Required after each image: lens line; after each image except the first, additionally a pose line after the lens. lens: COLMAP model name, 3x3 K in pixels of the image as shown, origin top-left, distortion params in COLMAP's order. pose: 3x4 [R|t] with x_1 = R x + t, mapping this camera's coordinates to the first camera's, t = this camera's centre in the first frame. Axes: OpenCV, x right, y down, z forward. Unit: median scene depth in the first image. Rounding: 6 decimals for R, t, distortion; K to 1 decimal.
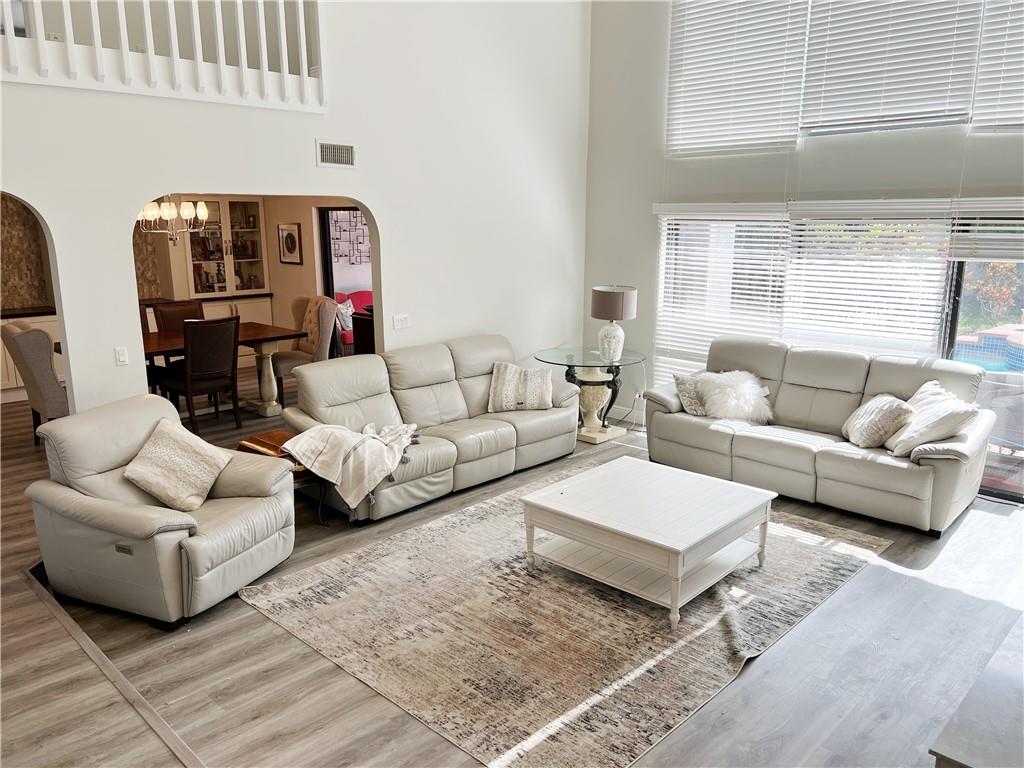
lens RADIAL K [[774.1, 0, 516.7], [0, 774.1, 383.3], [0, 0, 1]] dist [0.126053, -0.214056]
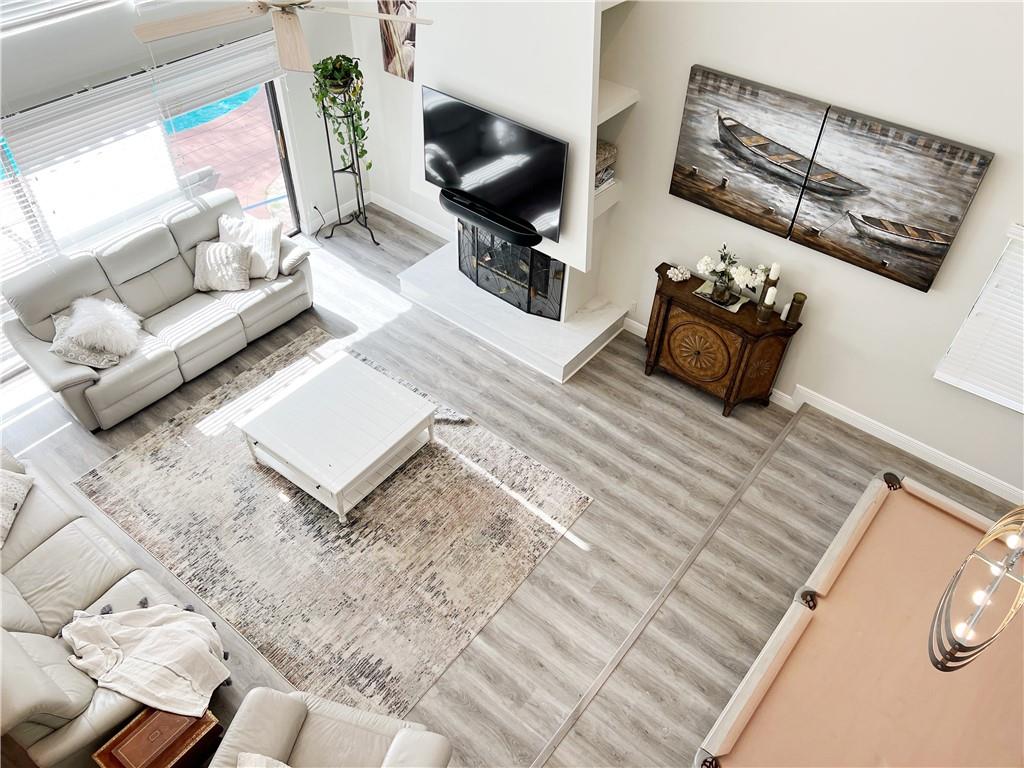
lens RADIAL K [[764.2, 0, 511.3], [0, 764.2, 395.2], [0, 0, 1]] dist [0.068720, -0.079562]
pose [[-0.102850, -0.699226, 0.707464, -0.740464], [0.182488, 0.685899, 0.704443, -0.725376], [-0.977814, 0.201556, 0.057056, 0.633661]]
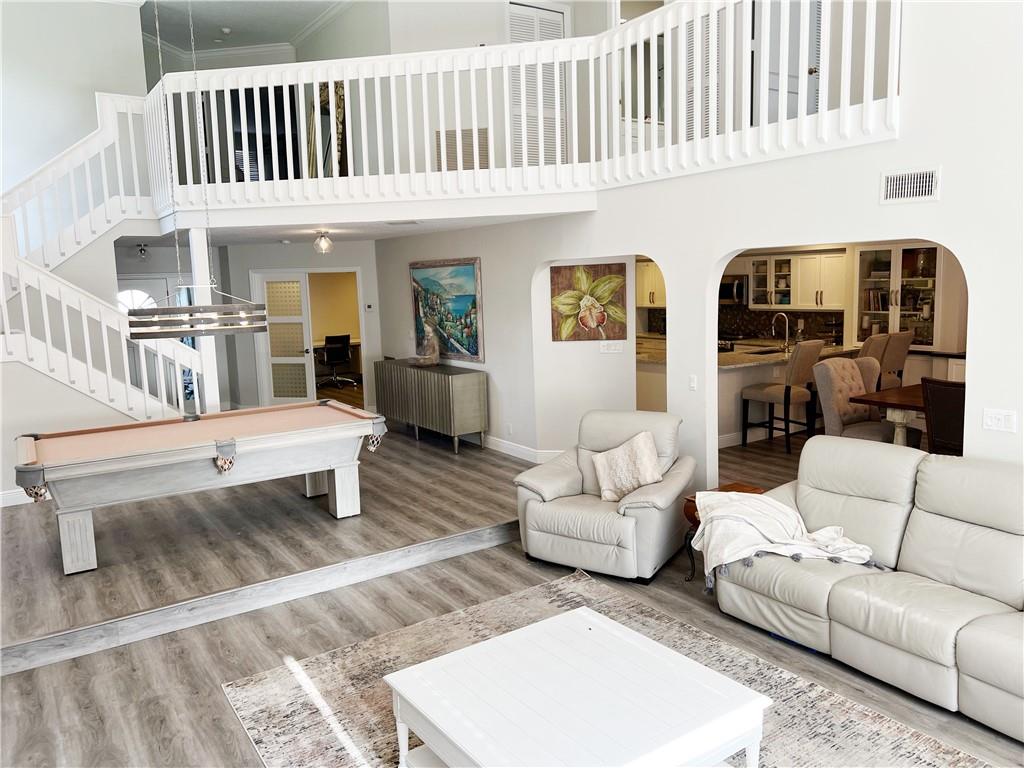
lens RADIAL K [[761.1, 0, 512.0], [0, 761.1, 384.0], [0, 0, 1]] dist [0.060783, -0.072646]
pose [[-0.200741, 0.145965, -0.968709, 0.771584], [-0.179035, 0.966718, 0.182765, -0.217445], [0.963146, 0.210121, -0.167927, 1.000807]]
